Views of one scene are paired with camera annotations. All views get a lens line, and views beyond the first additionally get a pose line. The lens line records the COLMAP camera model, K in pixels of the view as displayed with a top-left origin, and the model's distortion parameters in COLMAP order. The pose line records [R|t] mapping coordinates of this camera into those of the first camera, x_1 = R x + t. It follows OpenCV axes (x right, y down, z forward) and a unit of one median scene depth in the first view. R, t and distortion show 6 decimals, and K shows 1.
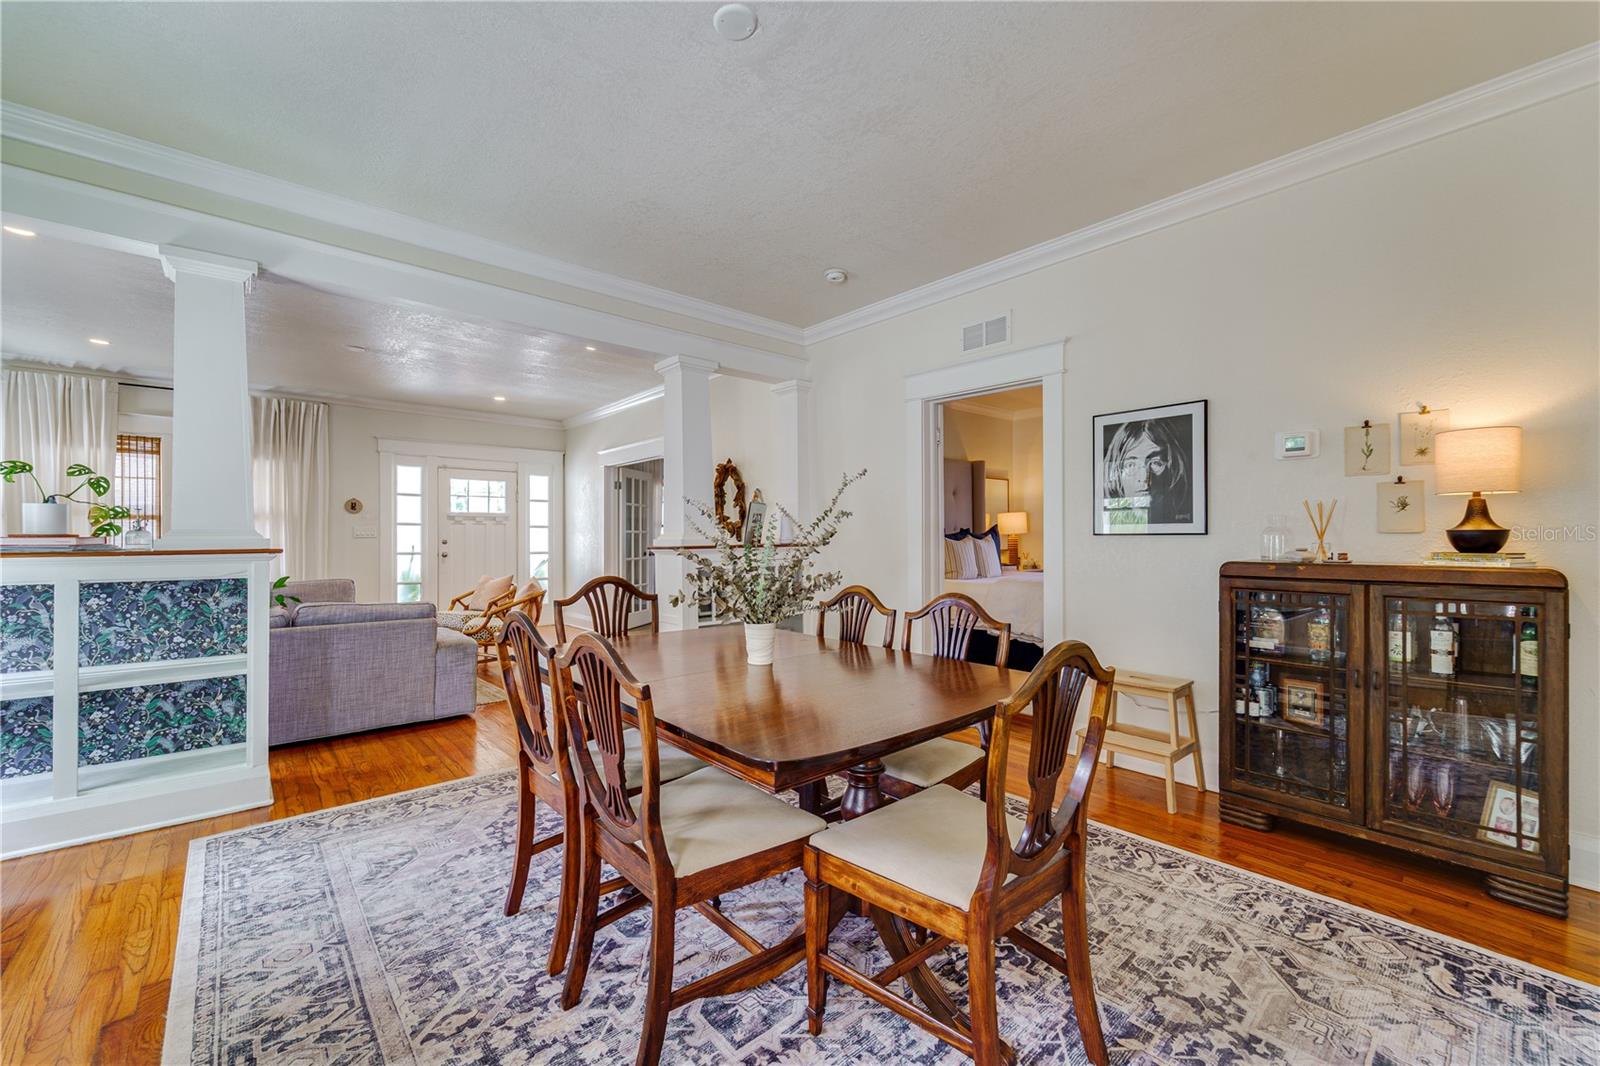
lens RADIAL K [[652.7, 0, 799.2], [0, 652.7, 534.2], [0, 0, 1]] dist [0.000176, -0.000737]
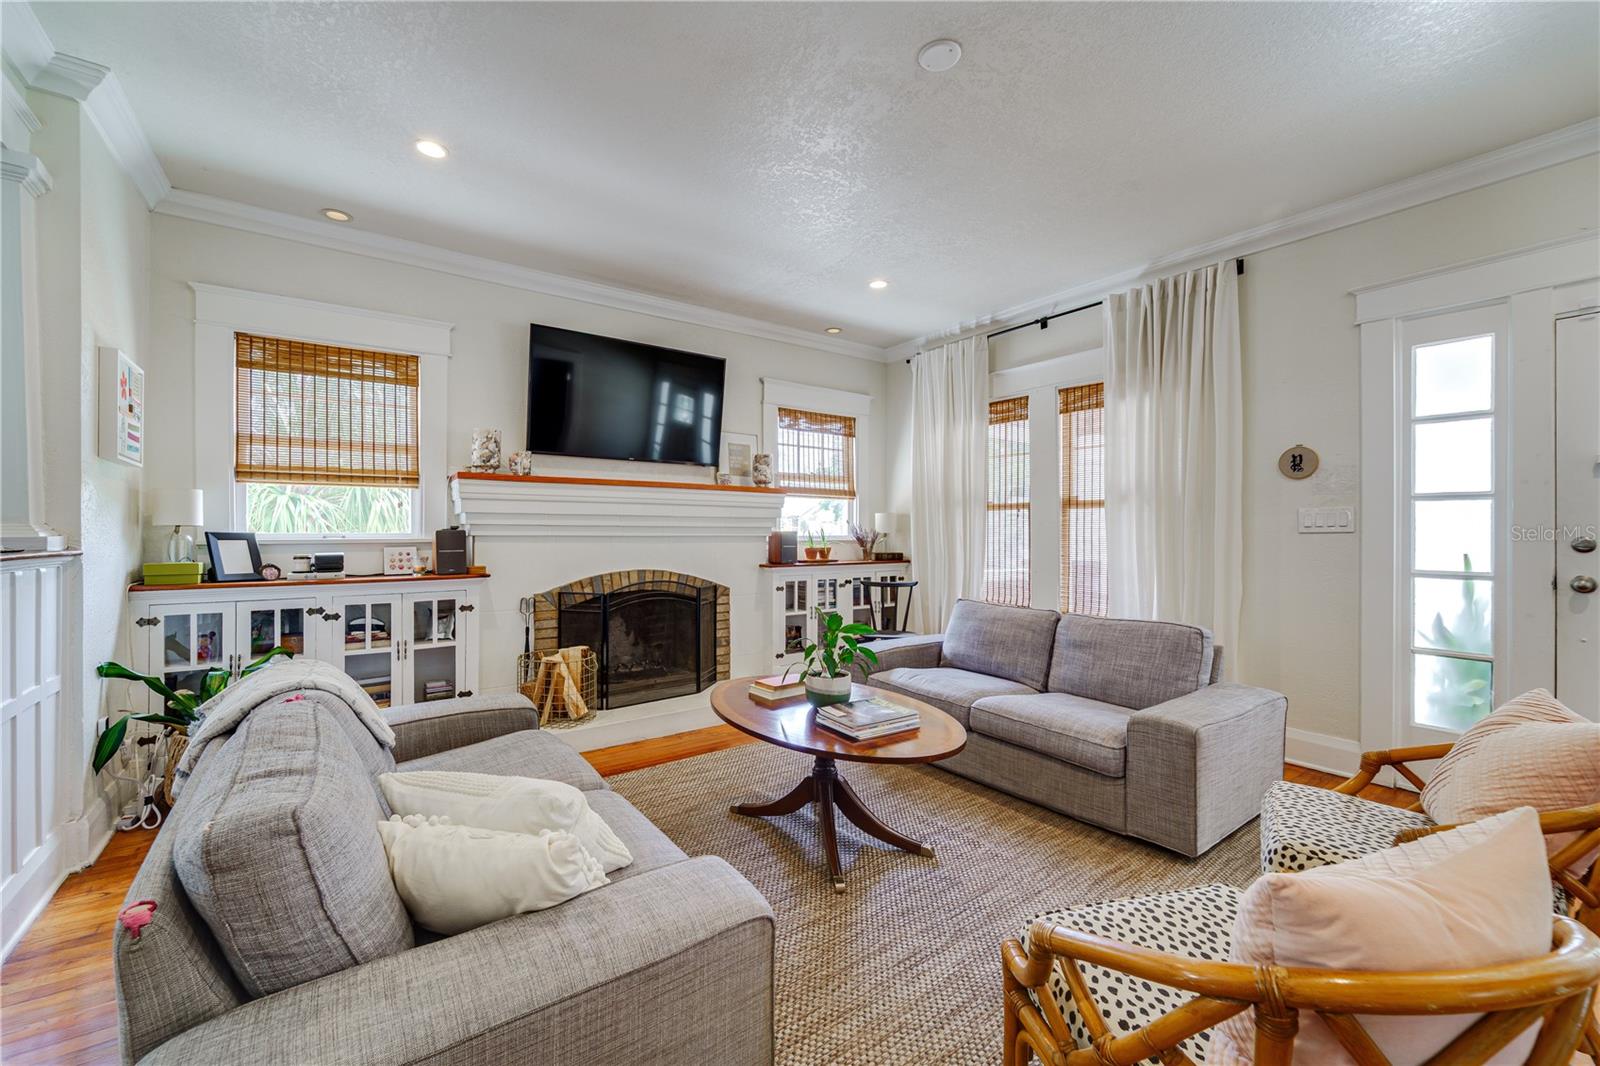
lens RADIAL K [[652.7, 0, 782.7], [0, 652.7, 535.4], [0, 0, 1]] dist [0.000176, -0.000737]
pose [[-0.094851, 0.004395, -0.995482, -0.194423], [0.006038, 0.999974, 0.003840, 0.003082], [0.995473, -0.005646, -0.094875, 0.667205]]
